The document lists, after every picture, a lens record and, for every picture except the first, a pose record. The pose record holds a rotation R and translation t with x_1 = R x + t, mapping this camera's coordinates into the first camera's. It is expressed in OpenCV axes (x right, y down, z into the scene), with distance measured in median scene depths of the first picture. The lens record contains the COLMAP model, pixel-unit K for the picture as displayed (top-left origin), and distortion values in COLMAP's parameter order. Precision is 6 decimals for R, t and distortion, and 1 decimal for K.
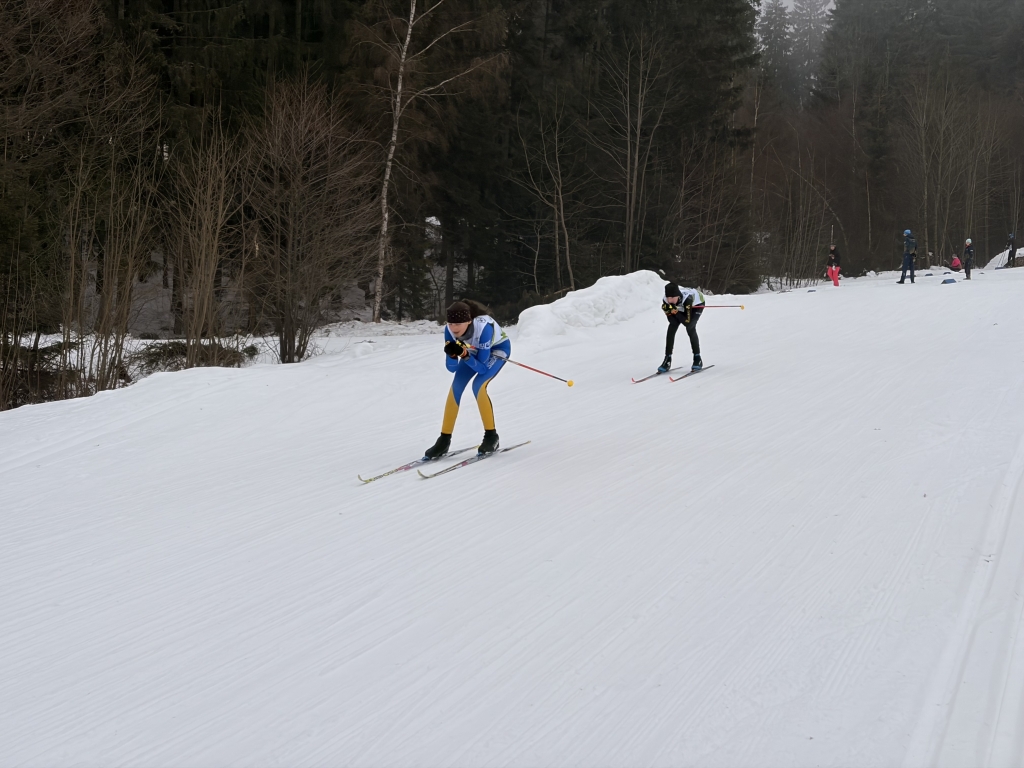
lens RADIAL K [[1582.8, 0, 495.9], [0, 1582.8, 377.0], [0, 0, 1]] dist [0.124560, 0.000000]
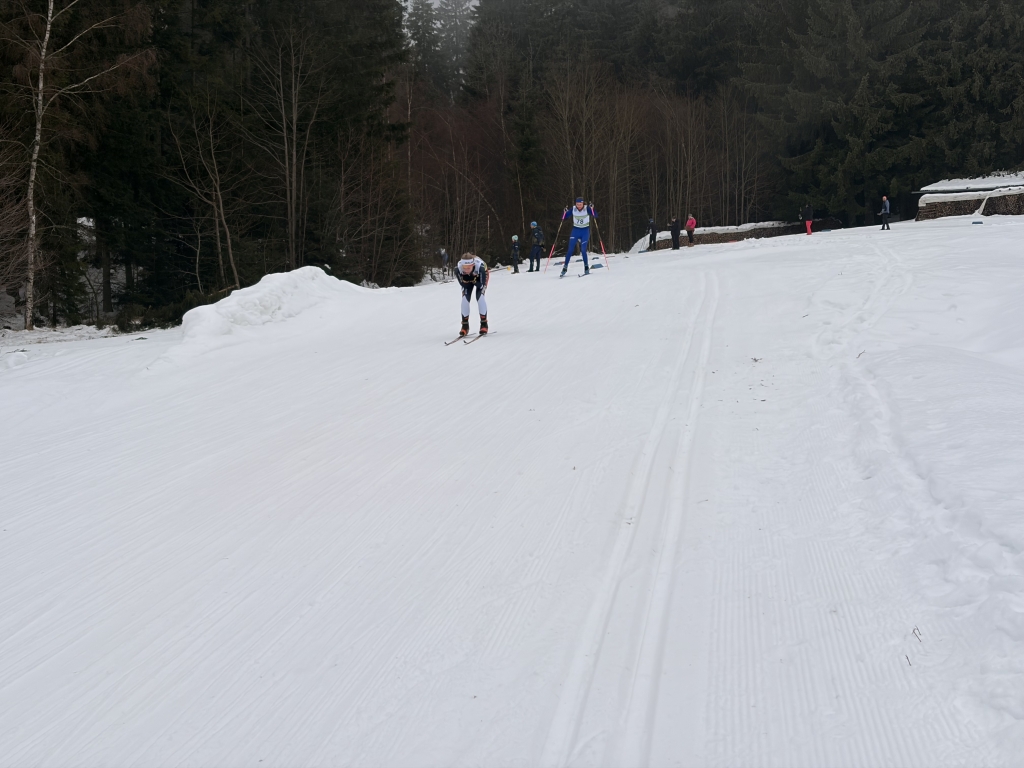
lens RADIAL K [[1582.8, 0, 505.6], [0, 1582.8, 374.1], [0, 0, 1]] dist [0.124560, 0.000000]
pose [[0.976024, -0.054297, 0.210783, 0.000043], [0.053873, 0.998518, 0.007758, -0.000118], [-0.210892, 0.003783, 0.977502, -0.006350]]
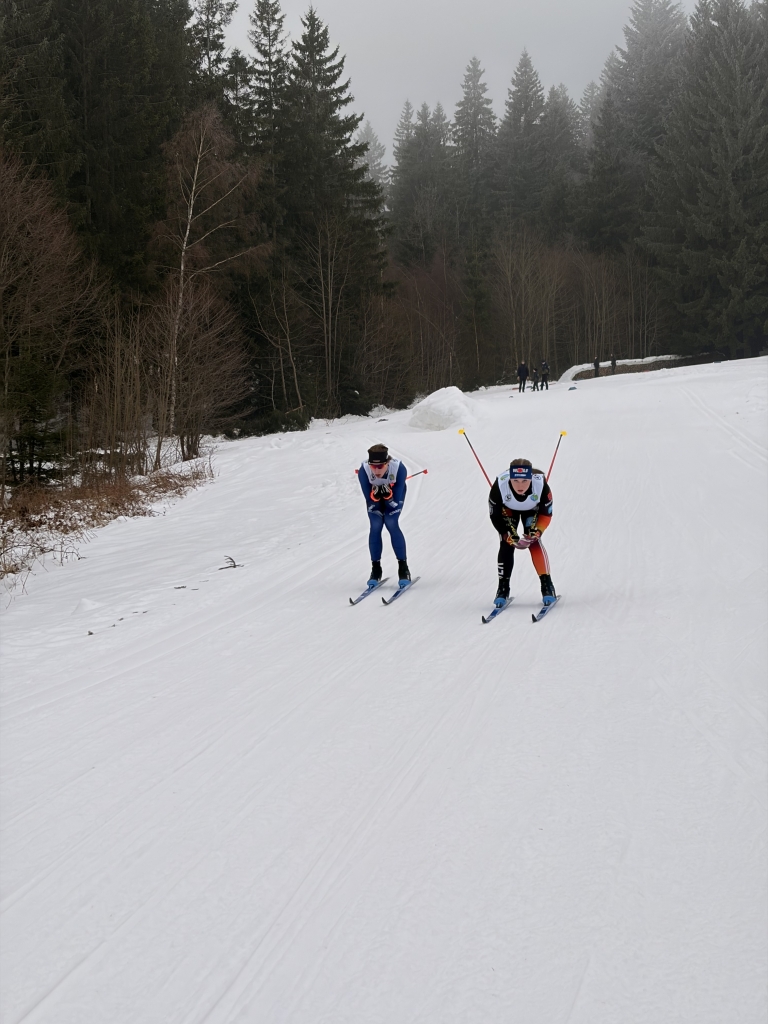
lens RADIAL K [[1582.8, 0, 407.8], [0, 1582.8, 546.4], [0, 0, 1]] dist [0.124560, 0.000000]
pose [[0.970132, -0.070447, 0.232122, -0.151223], [0.064460, 0.997365, 0.033290, 0.019962], [-0.233855, -0.017333, 0.972117, -0.291632]]
